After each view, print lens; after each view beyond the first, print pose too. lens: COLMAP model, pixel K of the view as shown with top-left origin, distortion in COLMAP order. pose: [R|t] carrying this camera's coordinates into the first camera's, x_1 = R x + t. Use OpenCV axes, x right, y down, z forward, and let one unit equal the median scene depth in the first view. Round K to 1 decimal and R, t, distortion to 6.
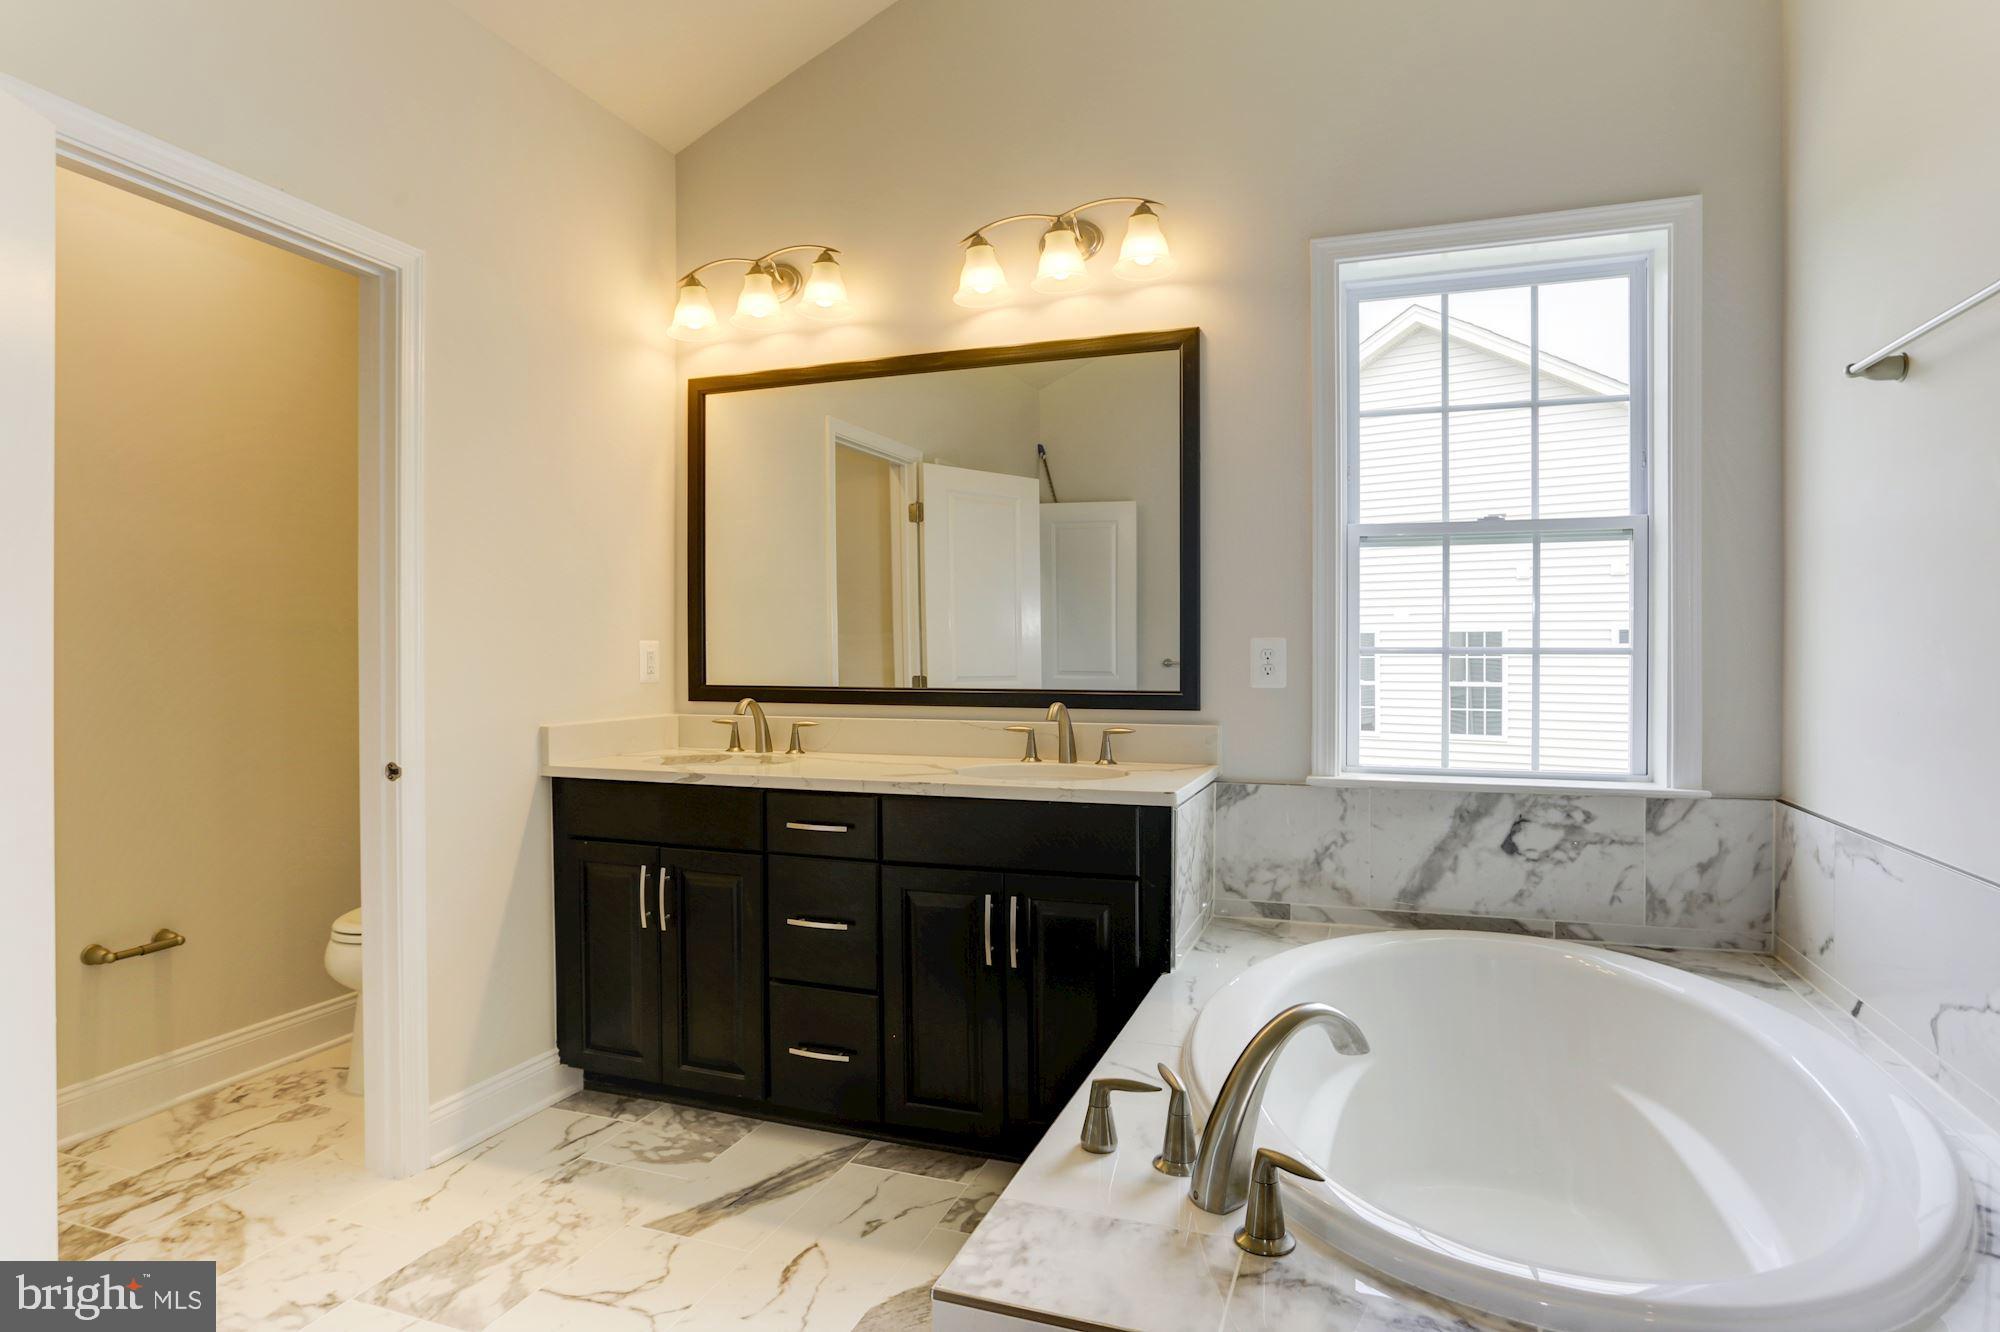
lens RADIAL K [[1074.9, 0, 1024.7], [0, 1074.9, 648.1], [0, 0, 1]] dist [-0.067192, 0.030590]
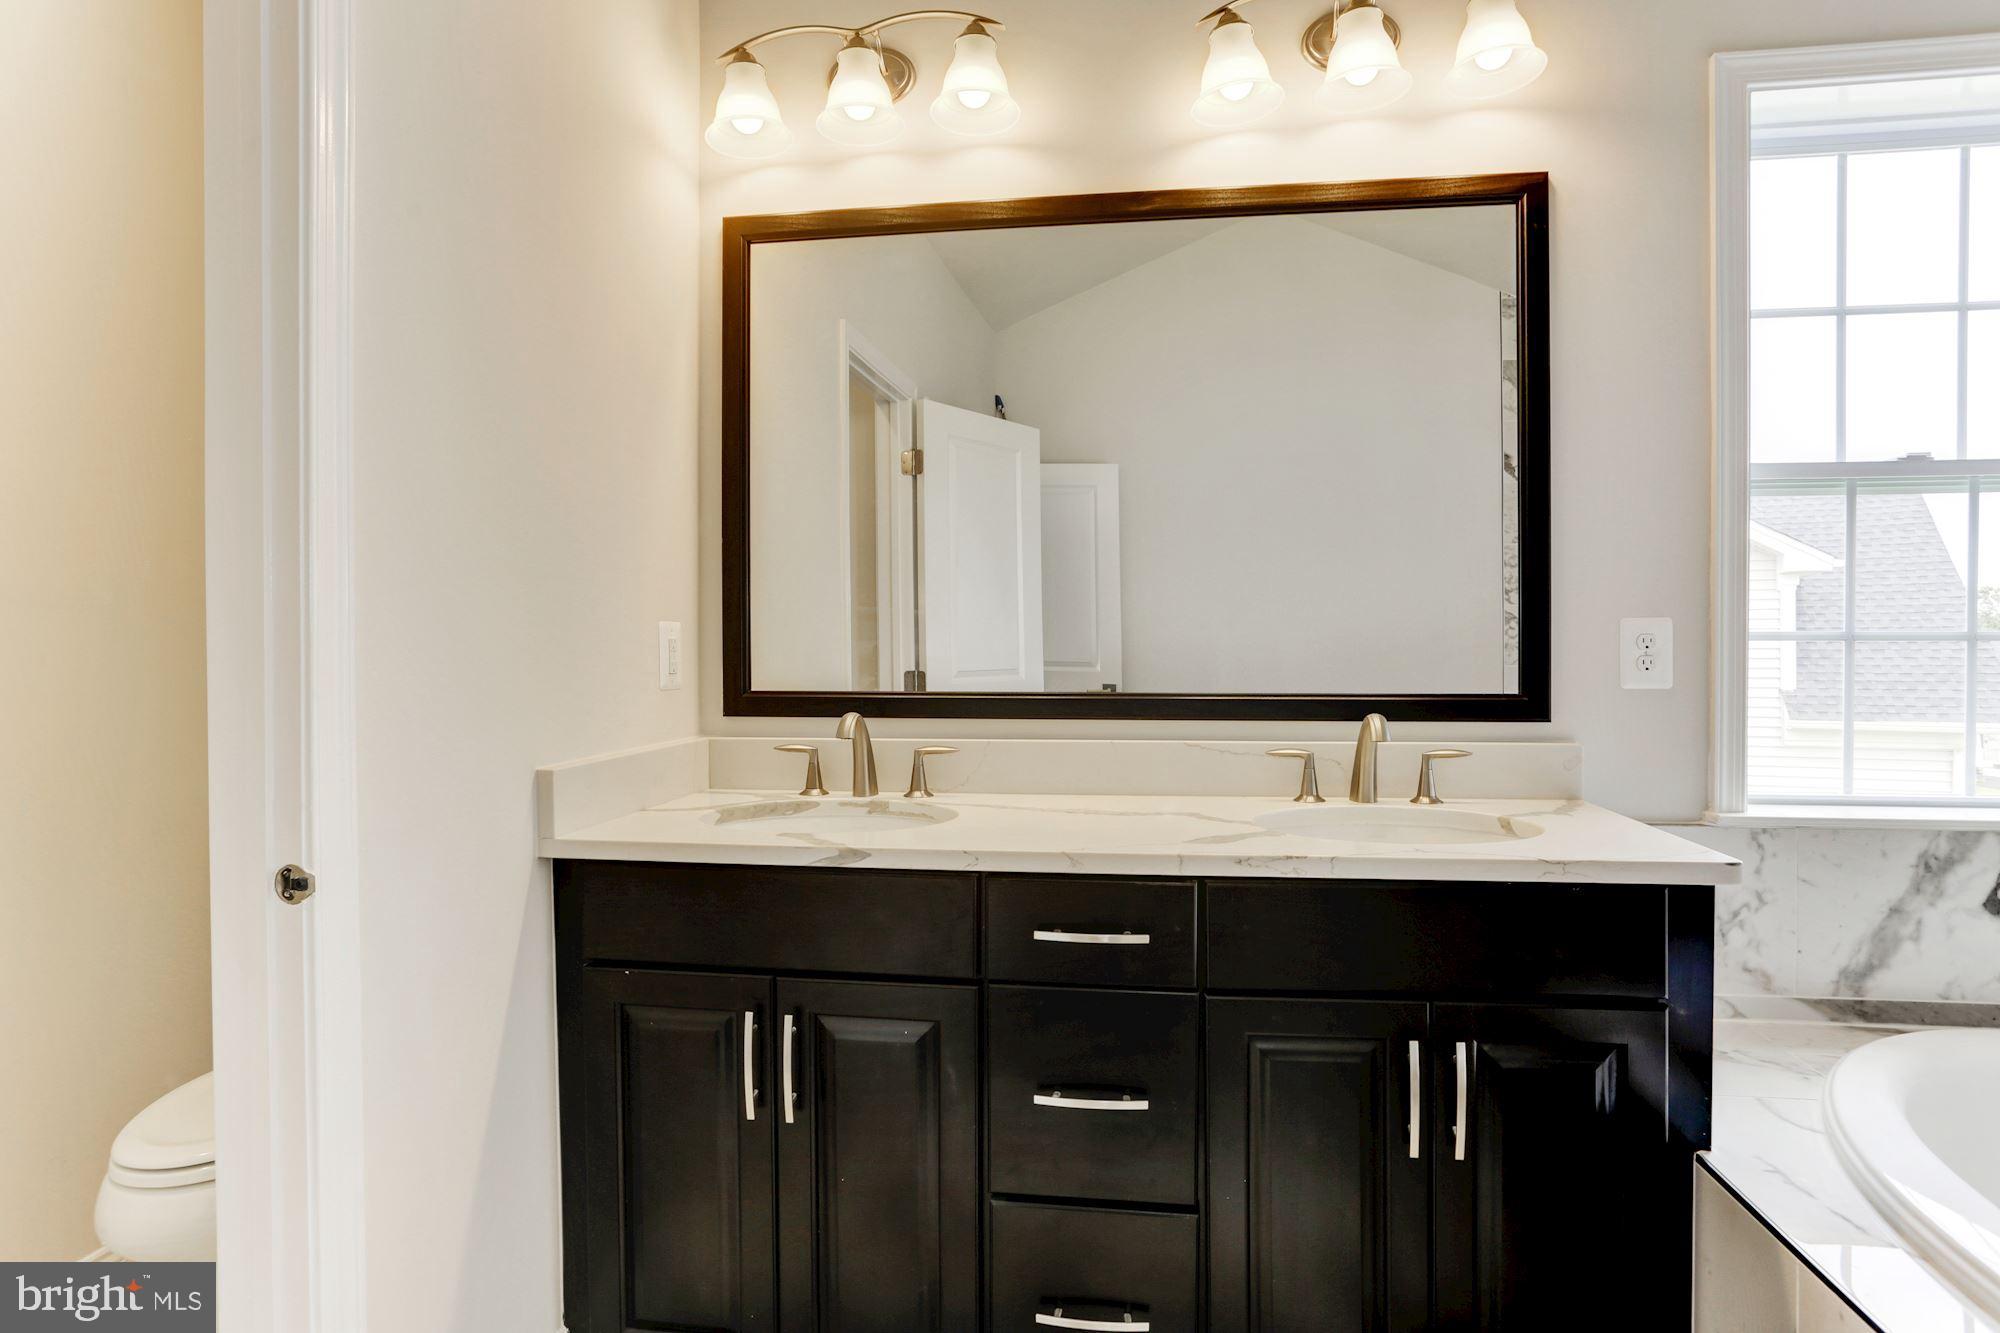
lens RADIAL K [[1066.5, 0, 1004.9], [0, 1066.5, 640.1], [0, 0, 1]] dist [-0.022110, 0.002350]
pose [[0.981518, -0.002388, 0.191357, -0.317235], [0.002316, 0.999997, 0.000604, 0.003583], [-0.191357, -0.000149, 0.981520, 0.390944]]
